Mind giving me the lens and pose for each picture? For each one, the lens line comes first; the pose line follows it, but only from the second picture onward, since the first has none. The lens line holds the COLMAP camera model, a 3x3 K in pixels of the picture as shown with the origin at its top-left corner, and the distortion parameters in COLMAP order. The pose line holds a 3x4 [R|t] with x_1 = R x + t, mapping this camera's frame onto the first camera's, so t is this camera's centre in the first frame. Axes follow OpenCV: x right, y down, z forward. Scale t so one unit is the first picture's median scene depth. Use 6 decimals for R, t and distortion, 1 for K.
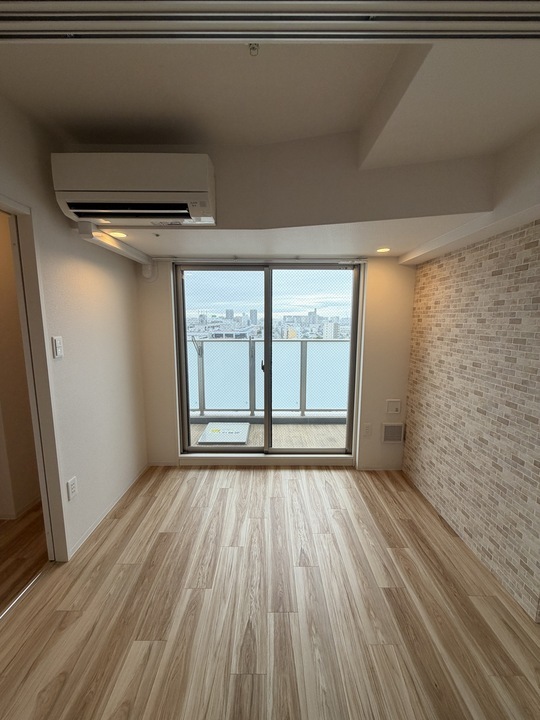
lens RADIAL K [[286.0, 0, 270.0], [0, 286.0, 358.9], [0, 0, 1]] dist [0.000522, -0.000178]
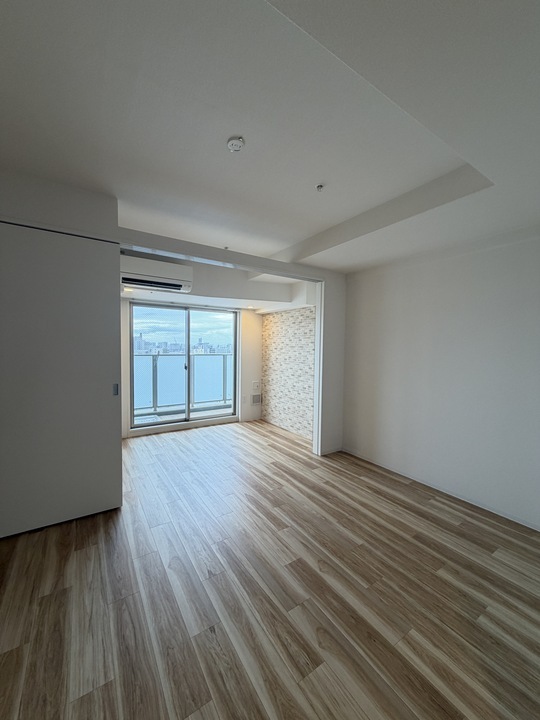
lens RADIAL K [[286.0, 0, 270.0], [0, 286.0, 358.9], [0, 0, 1]] dist [0.000522, -0.000178]
pose [[0.836163, -0.015179, 0.548271, -0.729216], [0.064023, 0.995485, -0.070080, 0.177862], [-0.544732, 0.093700, 0.833359, -0.908953]]
